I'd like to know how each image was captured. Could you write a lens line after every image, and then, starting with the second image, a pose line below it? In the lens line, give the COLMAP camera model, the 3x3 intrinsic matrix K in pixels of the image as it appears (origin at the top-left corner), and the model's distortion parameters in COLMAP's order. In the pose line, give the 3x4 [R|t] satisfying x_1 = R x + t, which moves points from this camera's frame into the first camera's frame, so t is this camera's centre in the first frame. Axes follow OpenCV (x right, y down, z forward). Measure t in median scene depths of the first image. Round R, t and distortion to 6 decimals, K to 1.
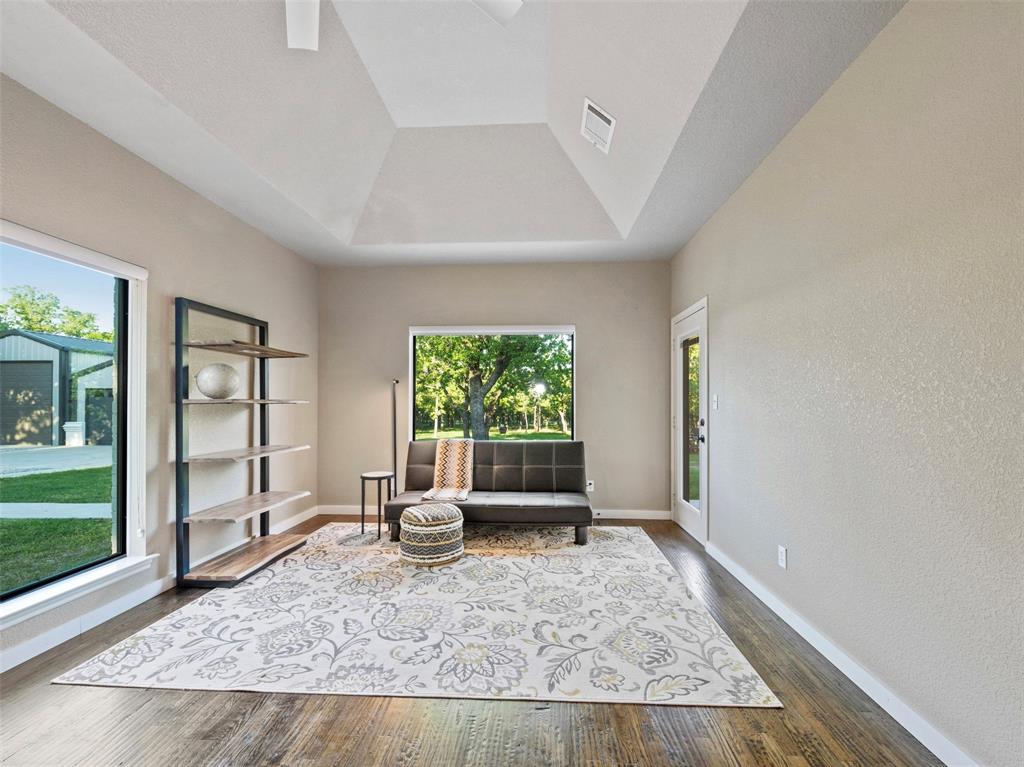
lens RADIAL K [[414.1, 0, 519.4], [0, 414.1, 393.9], [0, 0, 1]] dist [0.000764, -0.000131]
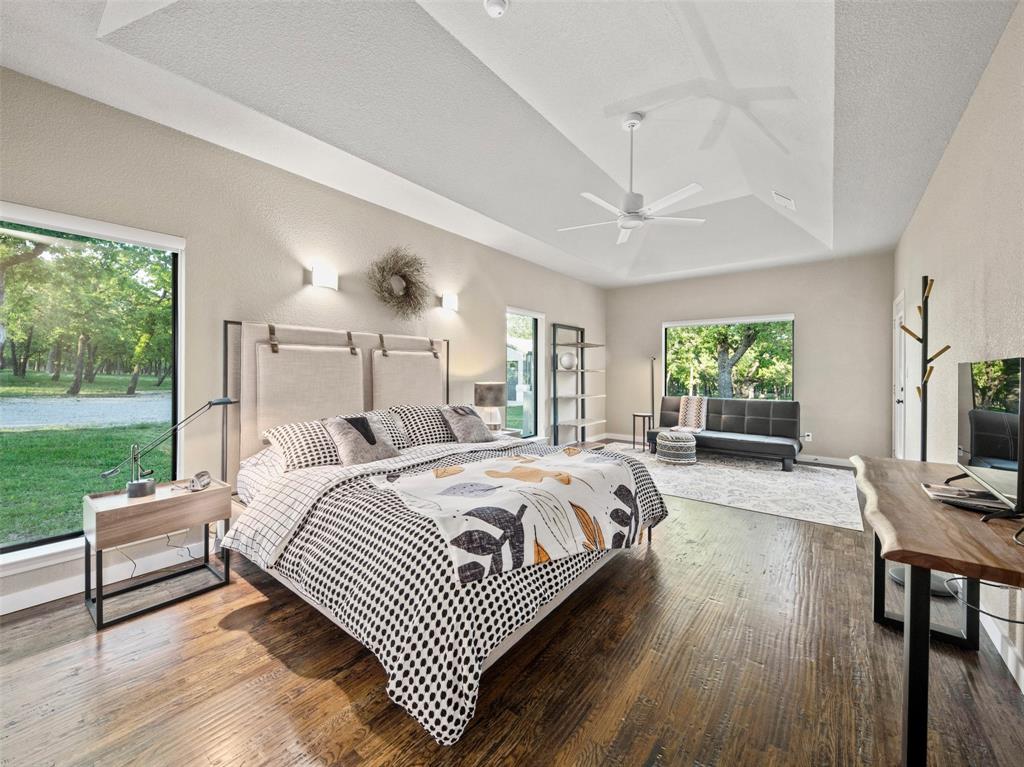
lens RADIAL K [[411.1, 0, 510.5], [0, 411.1, 369.6], [0, 0, 1]] dist [0.021177, -0.010831]
pose [[0.815275, 0.002177, -0.579069, 0.196211], [0.006237, 0.999902, 0.012540, -0.011660], [0.579040, -0.013835, 0.815182, -0.701534]]
